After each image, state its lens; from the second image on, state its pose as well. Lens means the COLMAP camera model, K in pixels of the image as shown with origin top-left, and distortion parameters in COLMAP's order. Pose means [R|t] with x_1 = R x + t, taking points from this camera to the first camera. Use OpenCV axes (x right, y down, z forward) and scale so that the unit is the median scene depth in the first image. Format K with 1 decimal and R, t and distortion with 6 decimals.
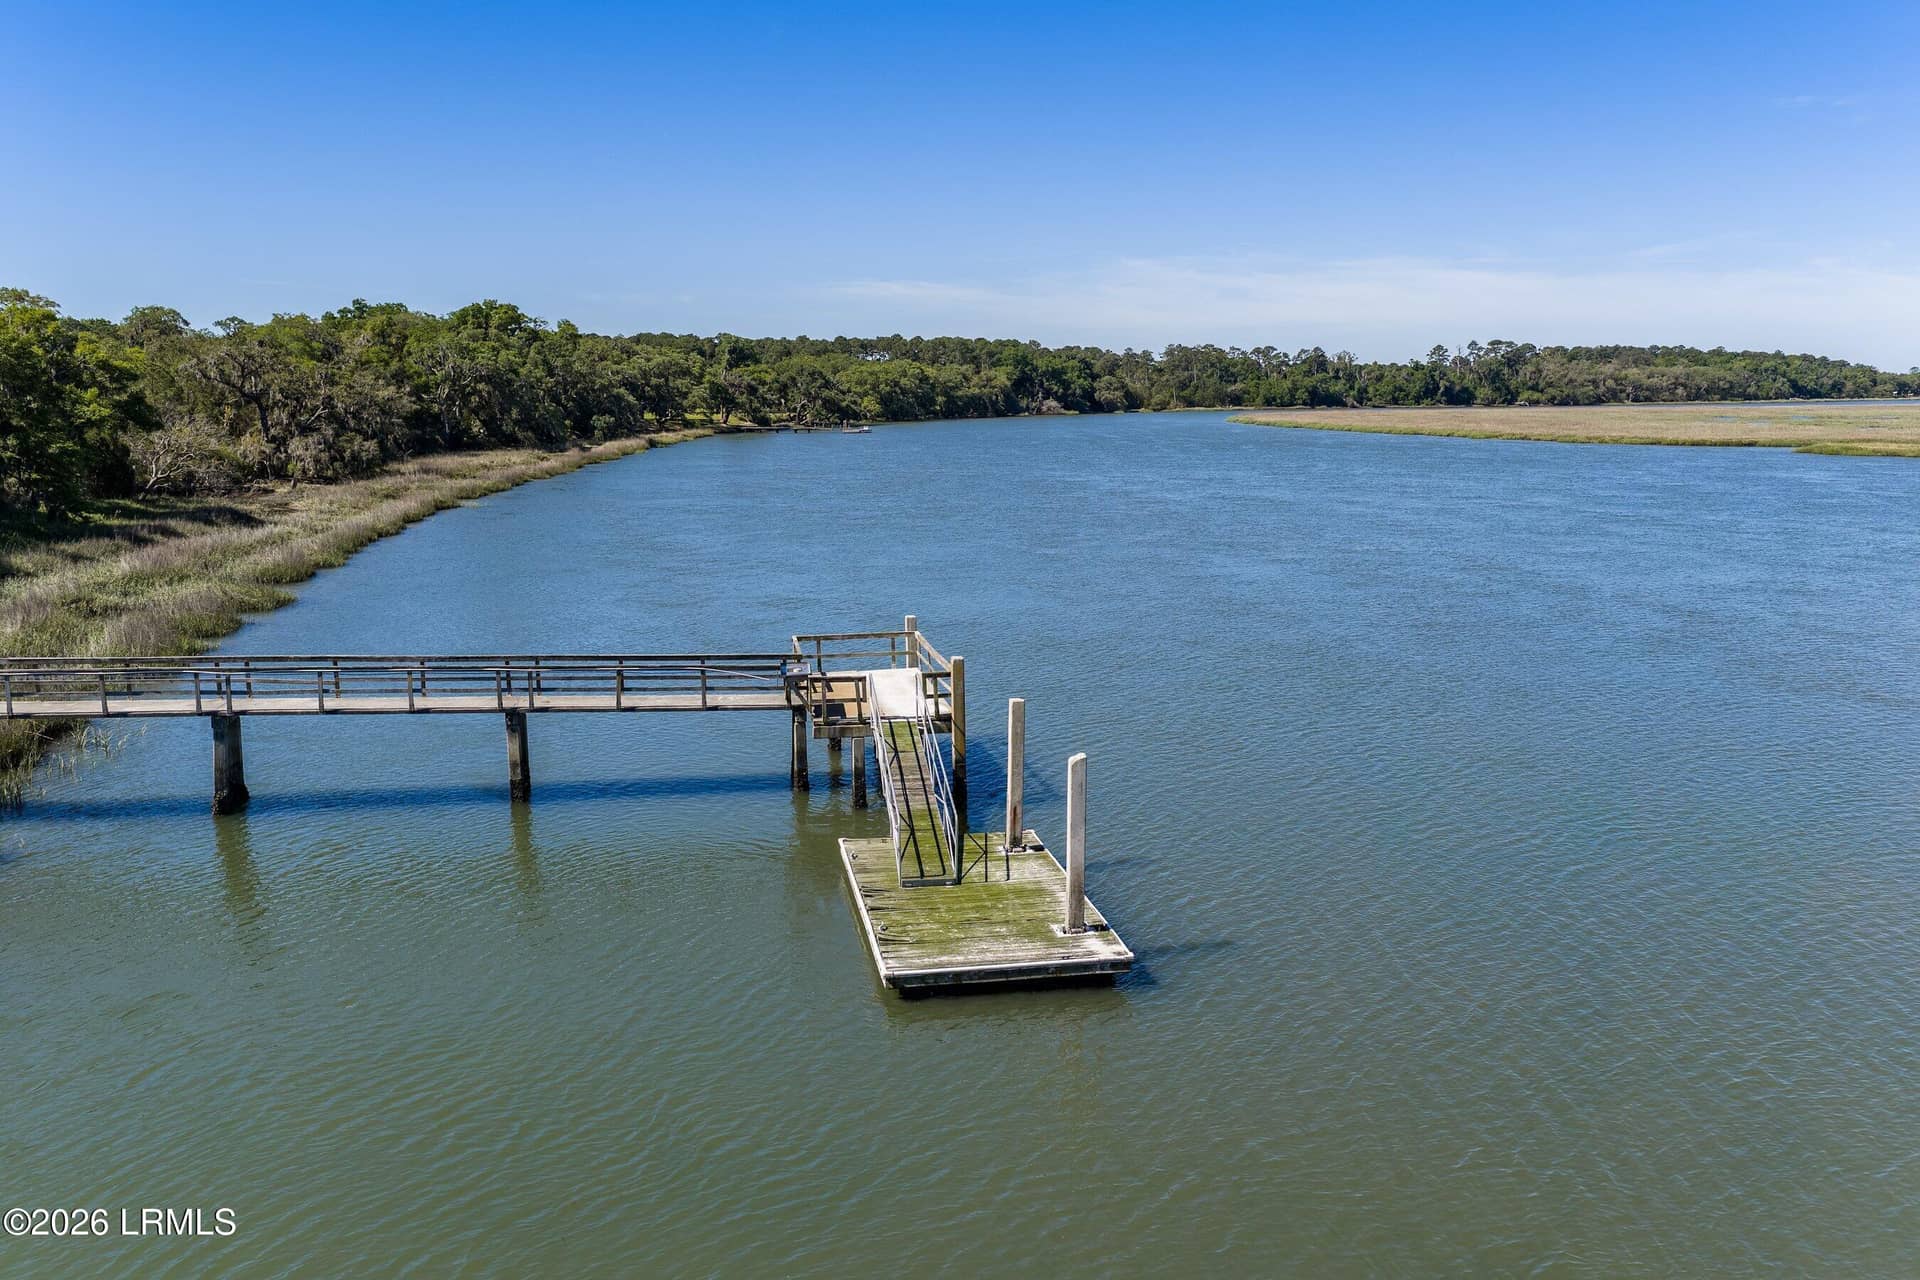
lens RADIAL K [[1631.6, 0, 946.1], [0, 1631.6, 645.2], [0, 0, 1]] dist [0.011537, -0.033987]
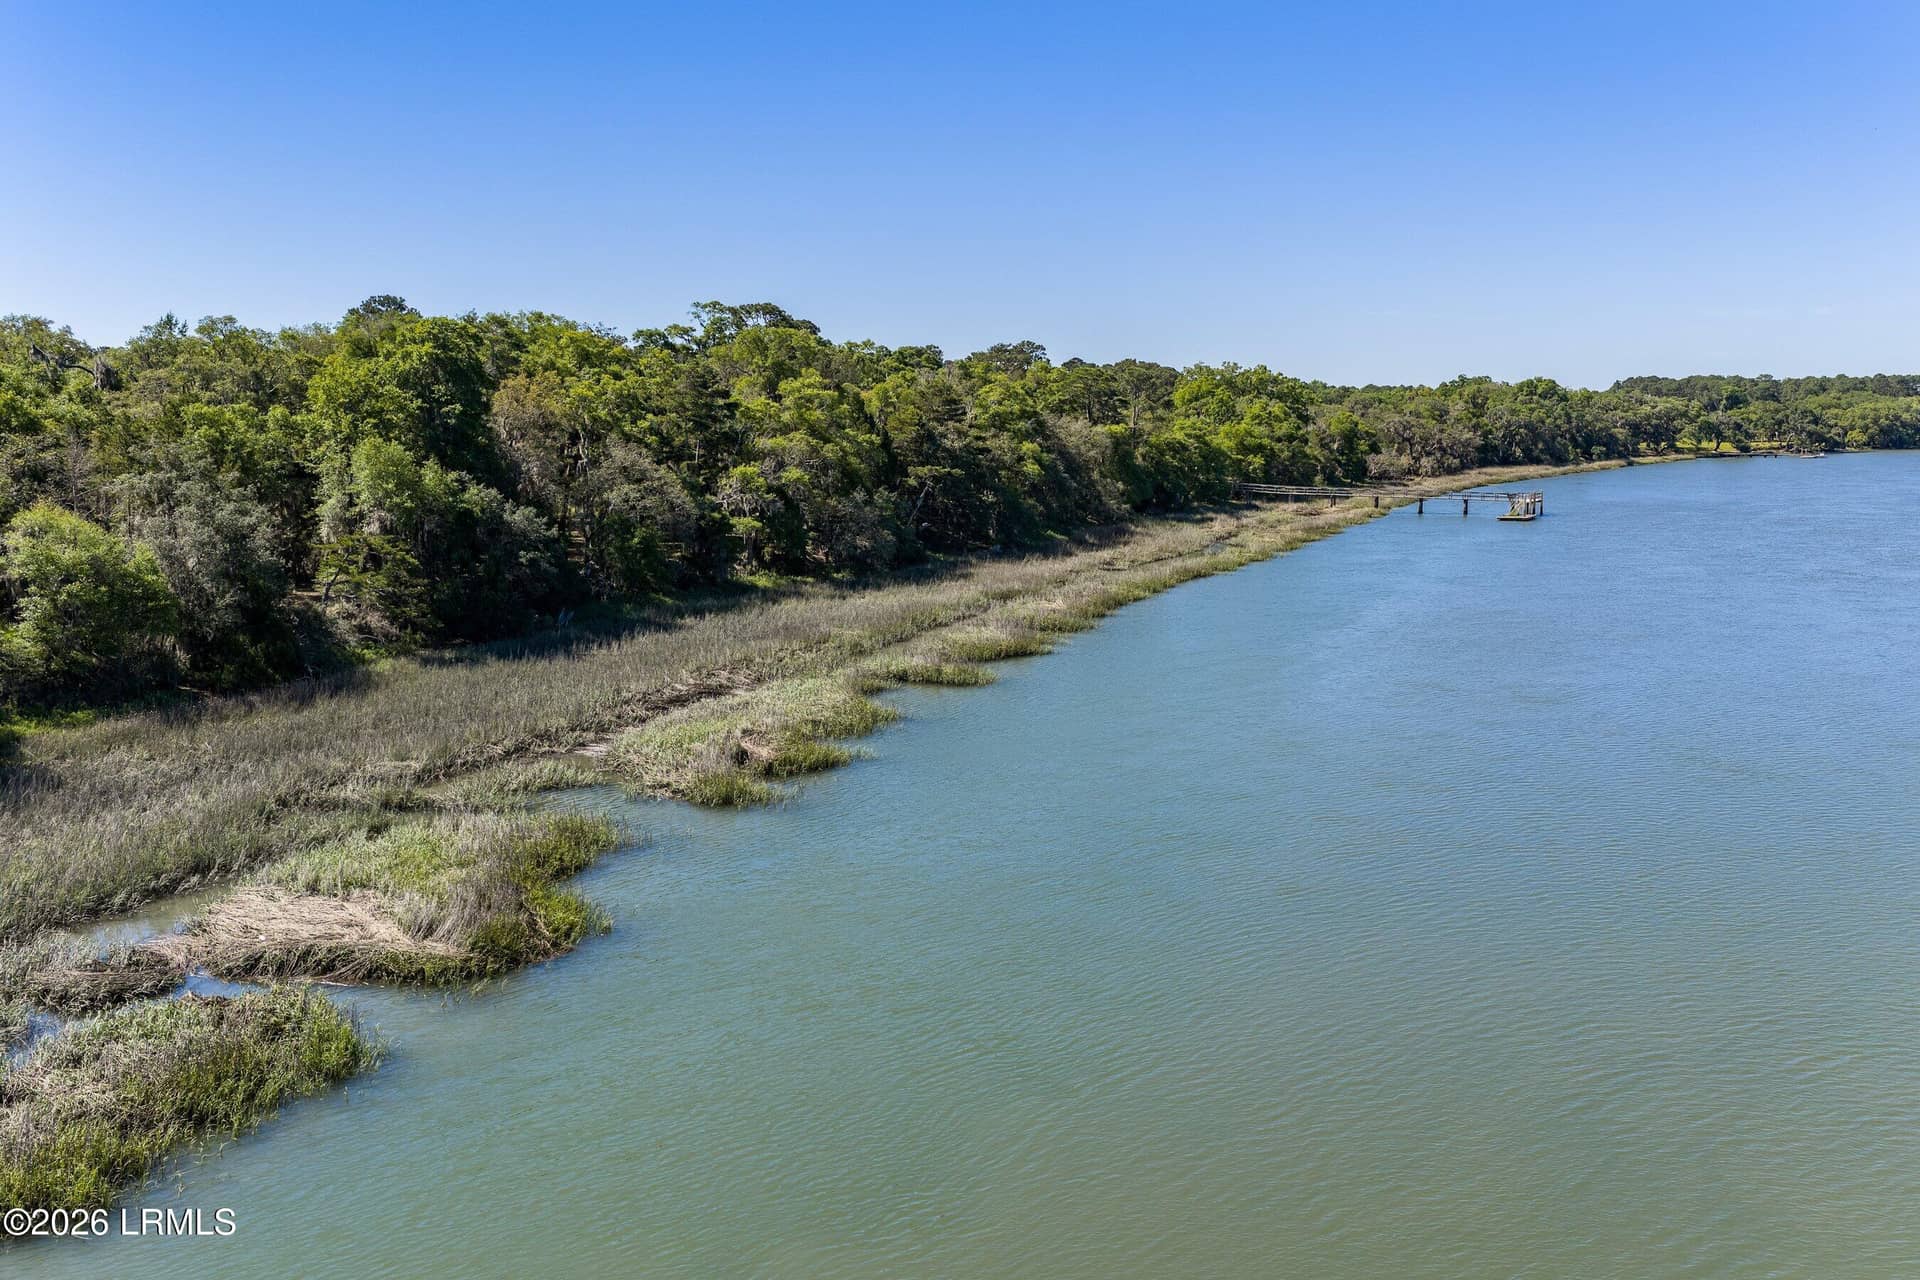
lens RADIAL K [[1631.6, 0, 946.1], [0, 1631.6, 645.2], [0, 0, 1]] dist [0.011537, -0.033987]
pose [[0.797844, 0.077780, -0.597826, 0.266239], [-0.085551, 0.996214, 0.015438, 0.091761], [0.596763, 0.038827, 0.801478, -0.715085]]
